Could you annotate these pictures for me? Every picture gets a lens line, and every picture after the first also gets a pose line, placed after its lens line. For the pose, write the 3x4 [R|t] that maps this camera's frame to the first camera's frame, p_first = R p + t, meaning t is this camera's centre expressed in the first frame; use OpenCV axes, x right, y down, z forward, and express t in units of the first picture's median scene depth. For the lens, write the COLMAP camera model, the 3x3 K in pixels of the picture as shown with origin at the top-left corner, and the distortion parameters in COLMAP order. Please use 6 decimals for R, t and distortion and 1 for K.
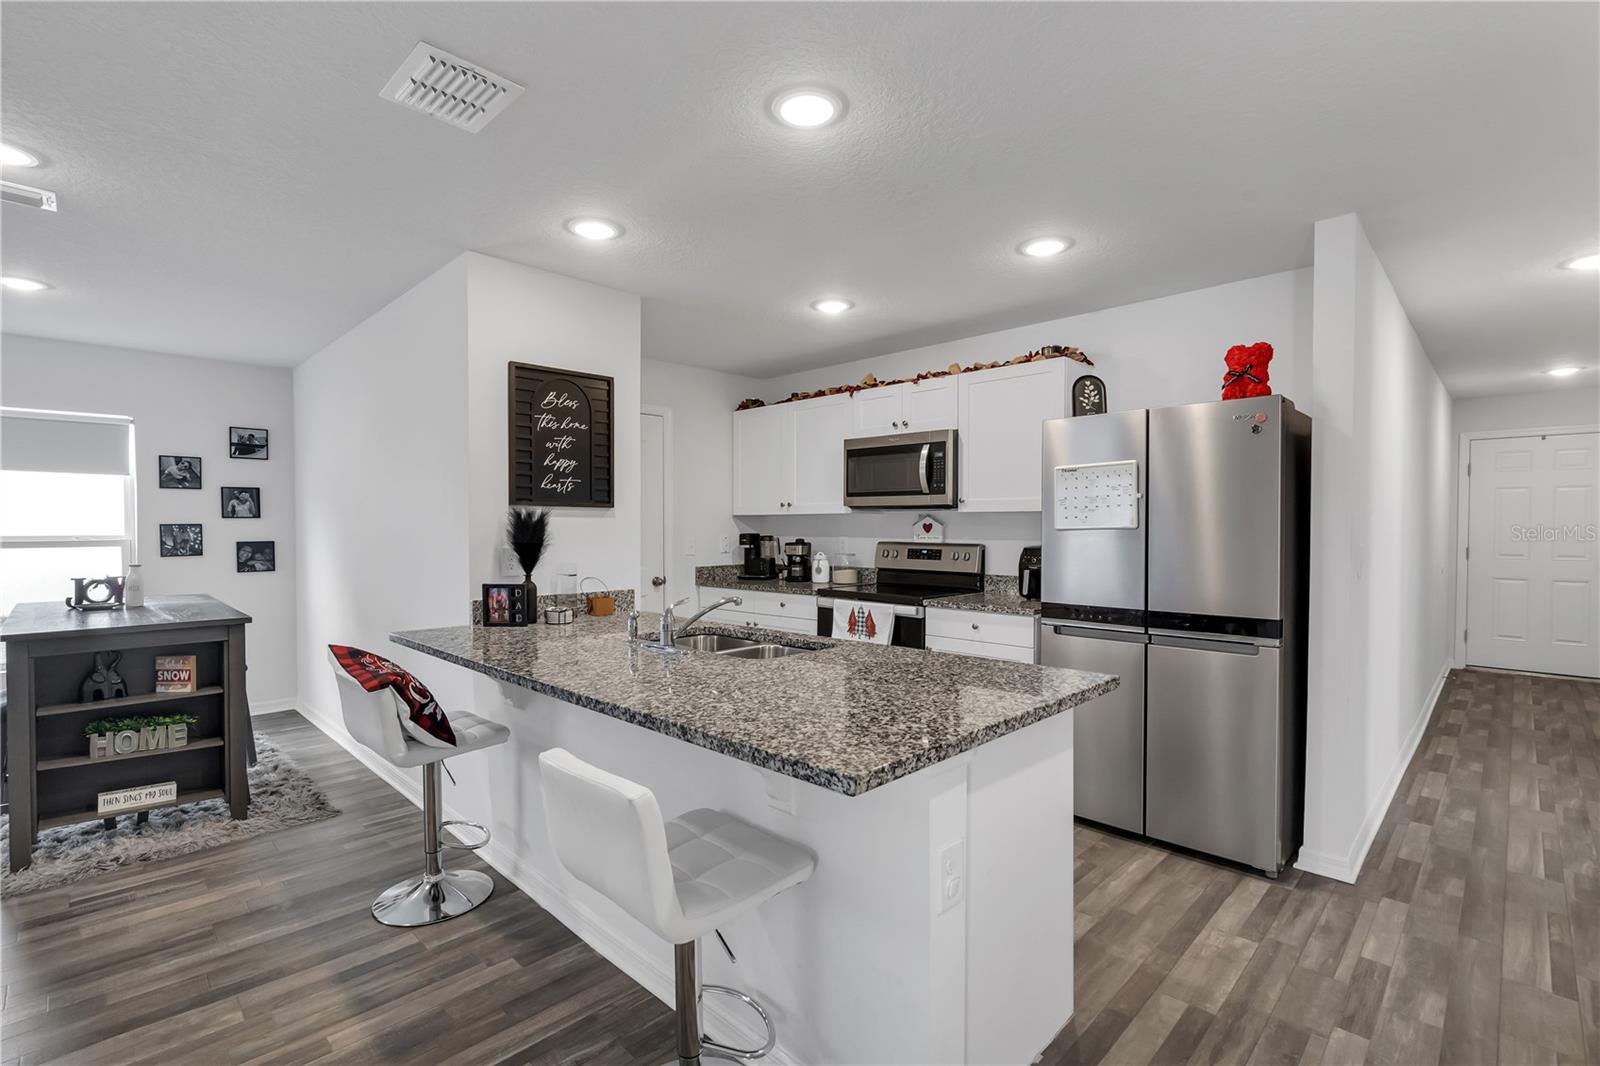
lens RADIAL K [[737.7, 0, 811.7], [0, 737.7, 551.2], [0, 0, 1]] dist [-0.011900, 0.001528]
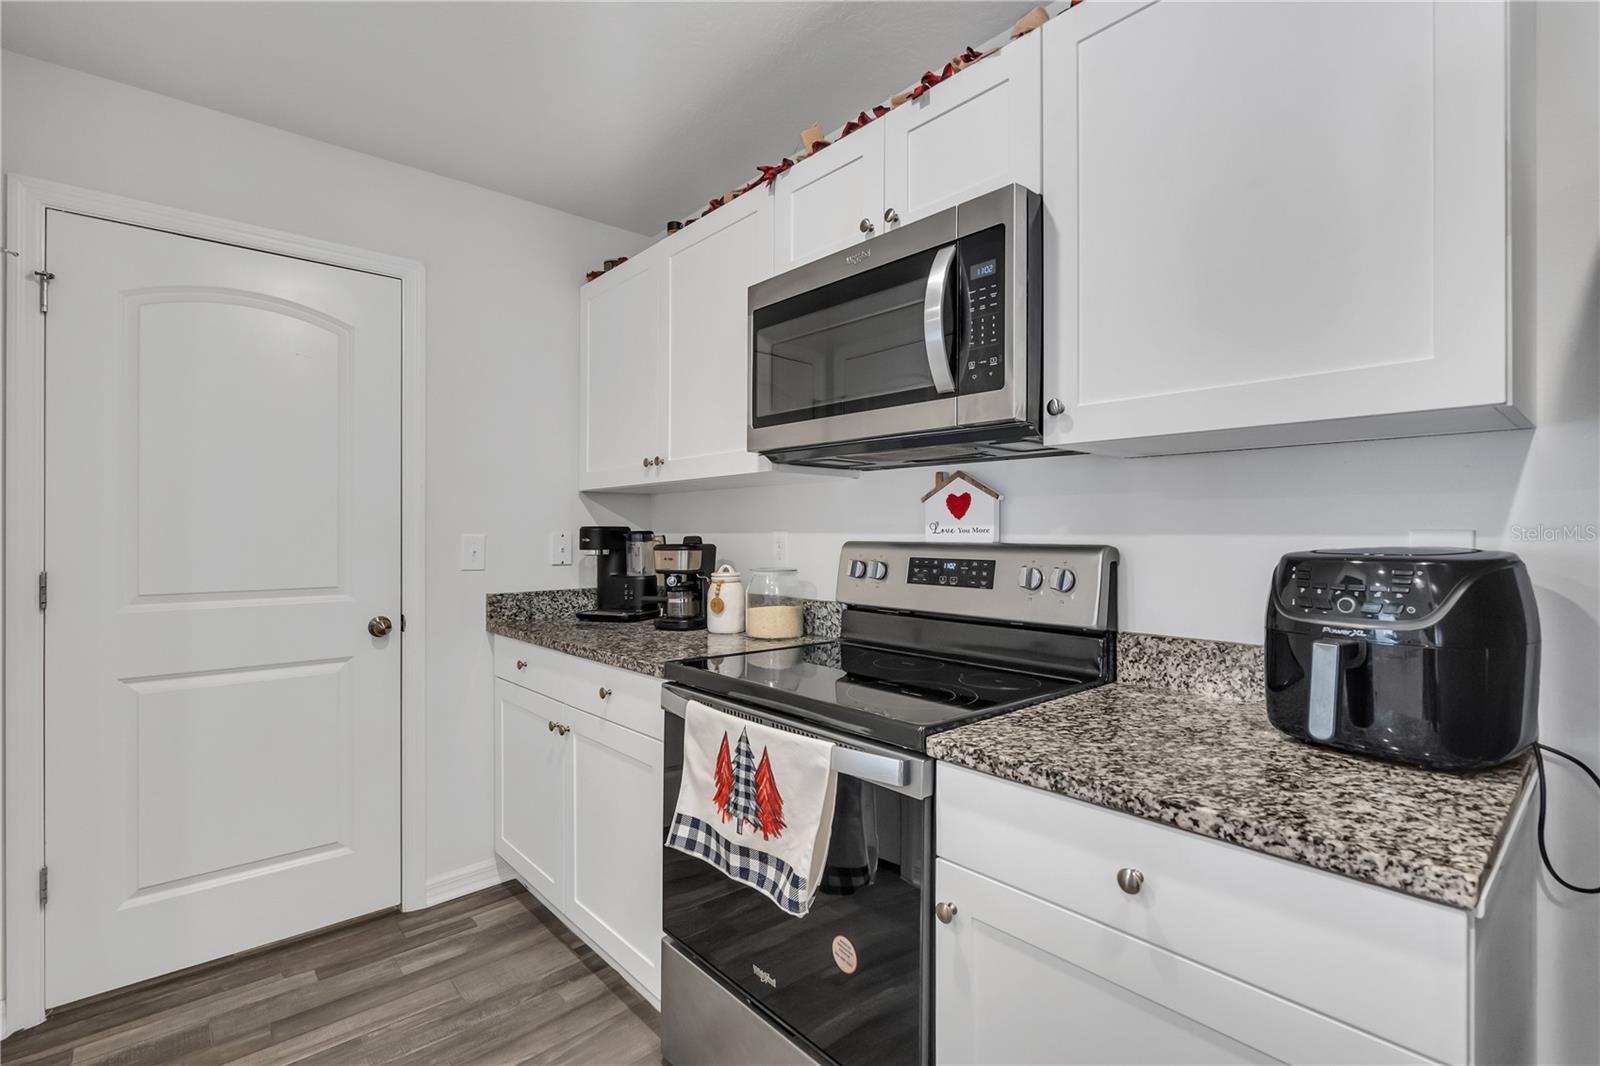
lens RADIAL K [[737.7, 0, 804.0], [0, 737.7, 536.2], [0, 0, 1]] dist [-0.011900, 0.001528]
pose [[0.996210, -0.000663, -0.086981, 0.110988], [-0.002068, 0.999508, -0.031307, -0.002659], [0.086959, 0.031368, 0.995718, 0.611233]]
